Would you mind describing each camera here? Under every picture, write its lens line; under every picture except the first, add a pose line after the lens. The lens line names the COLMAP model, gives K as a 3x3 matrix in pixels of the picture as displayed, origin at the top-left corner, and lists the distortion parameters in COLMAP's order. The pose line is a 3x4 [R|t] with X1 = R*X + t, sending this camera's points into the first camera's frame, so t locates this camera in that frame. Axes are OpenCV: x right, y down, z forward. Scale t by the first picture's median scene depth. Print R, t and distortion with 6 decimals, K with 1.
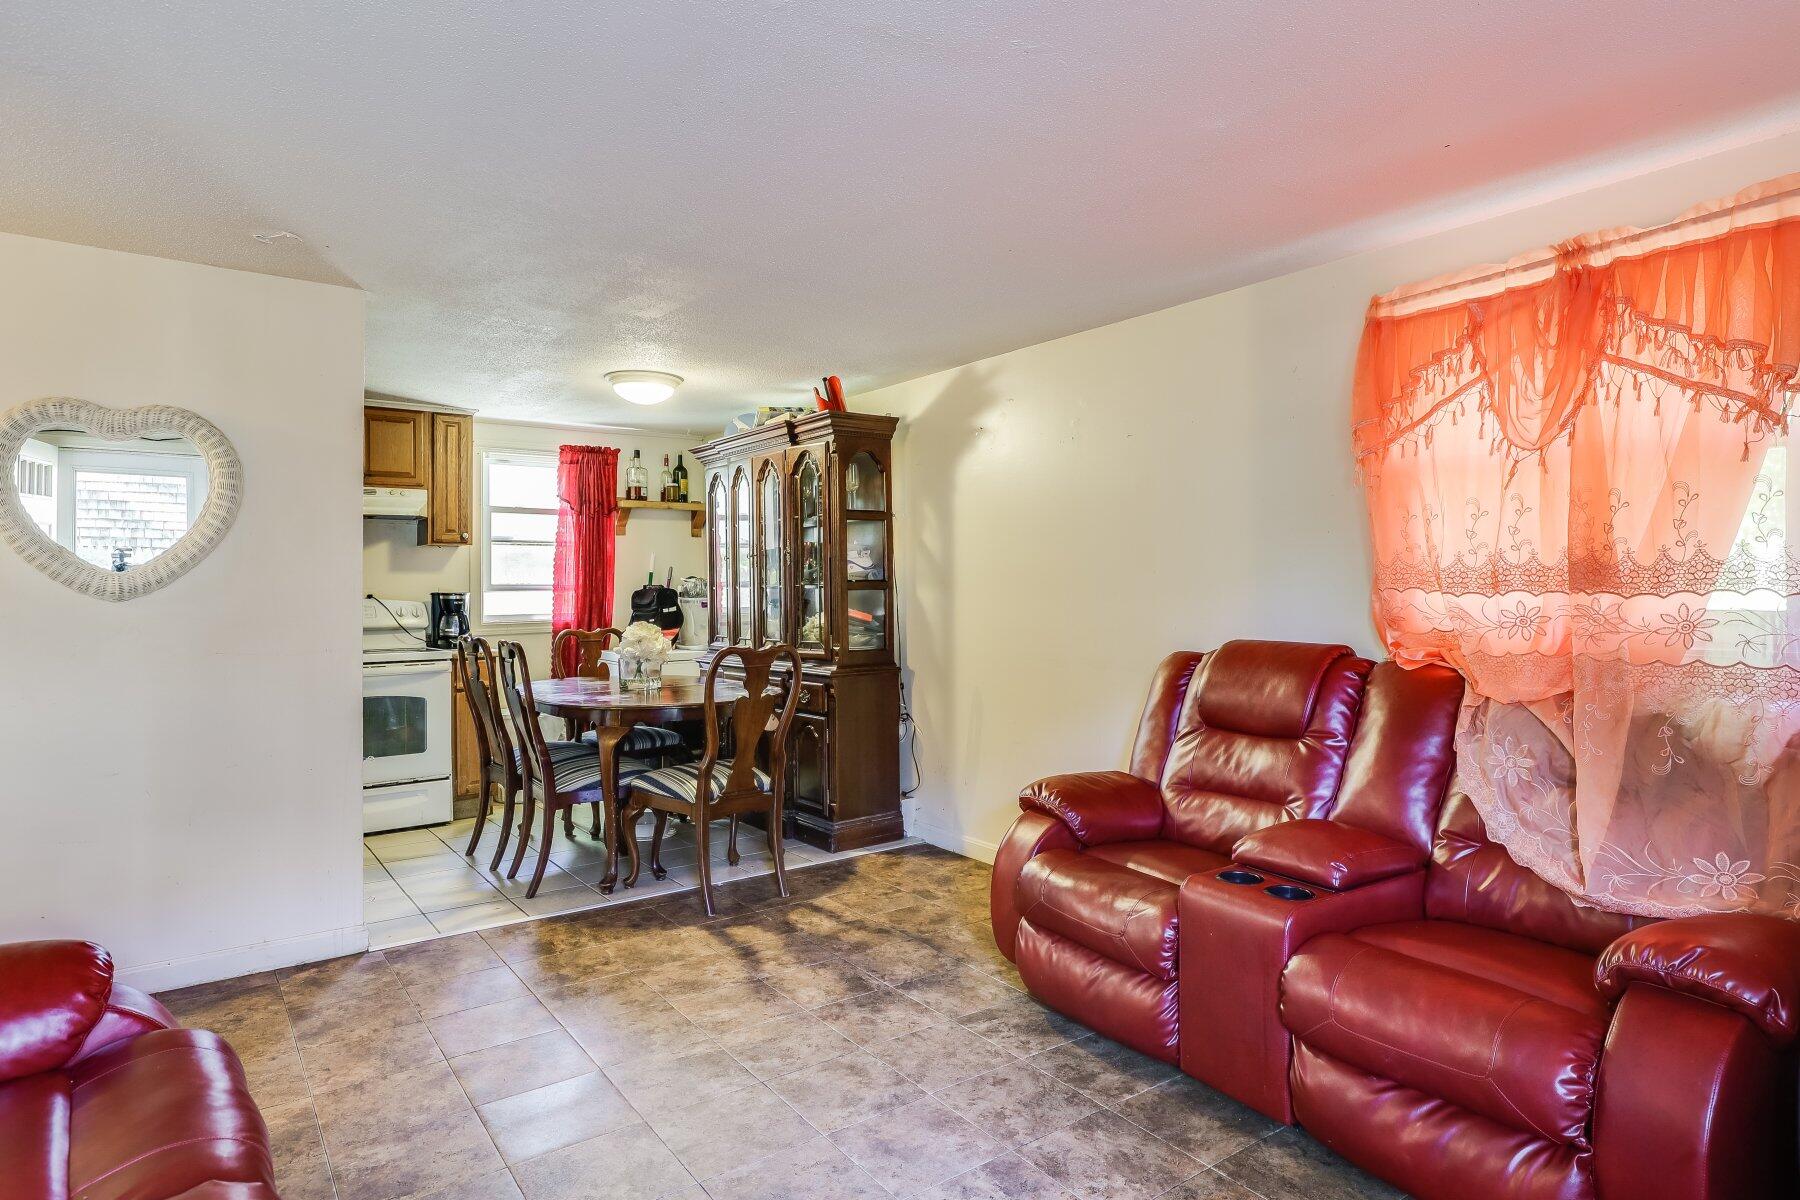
lens RADIAL K [[970.0, 0, 905.4], [0, 970.0, 584.5], [0, 0, 1]] dist [-0.005443, -0.000515]
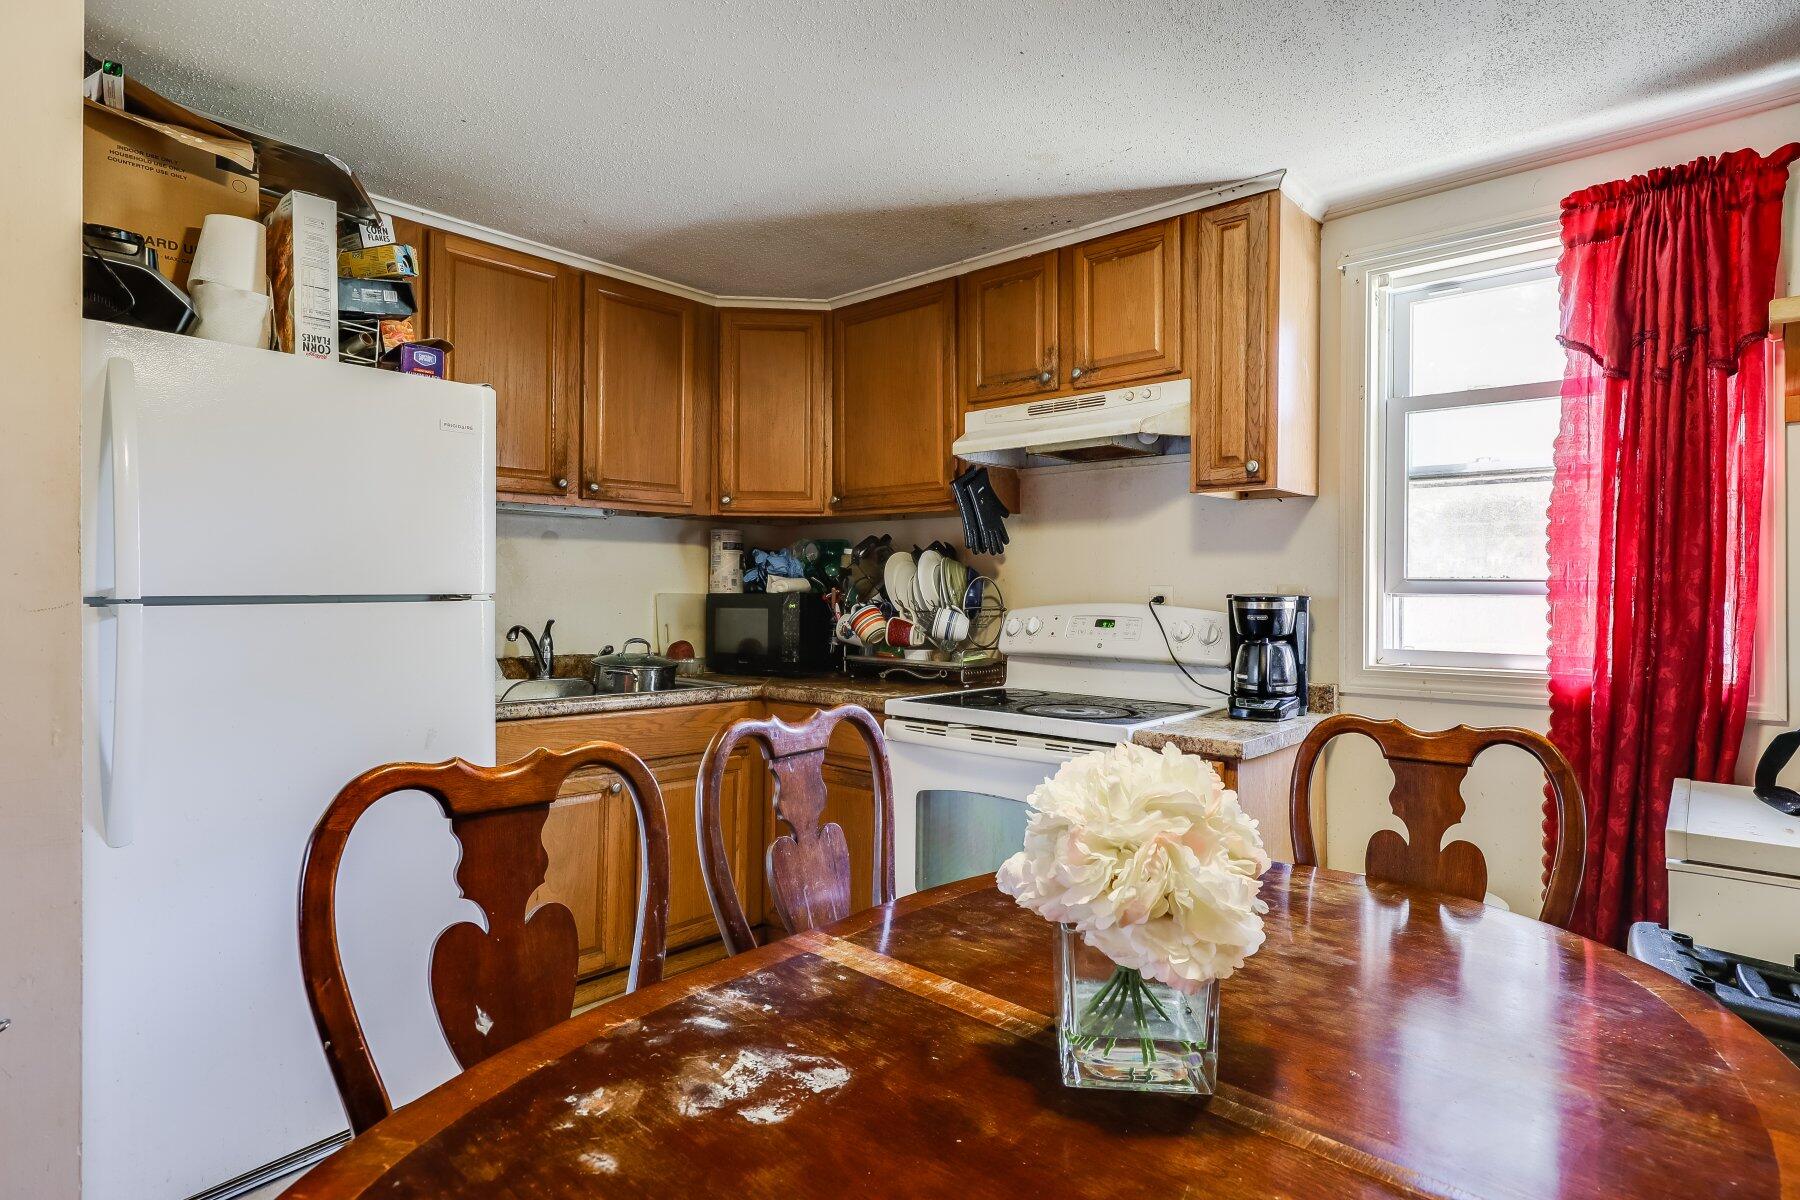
lens RADIAL K [[970.0, 0, 902.9], [0, 970.0, 601.5], [0, 0, 1]] dist [-0.005443, -0.000515]
pose [[0.198917, 0.024793, -0.979703, -0.046578], [-0.005621, 0.999692, 0.024157, 0.000723], [0.980000, 0.000702, 0.198995, 0.689859]]
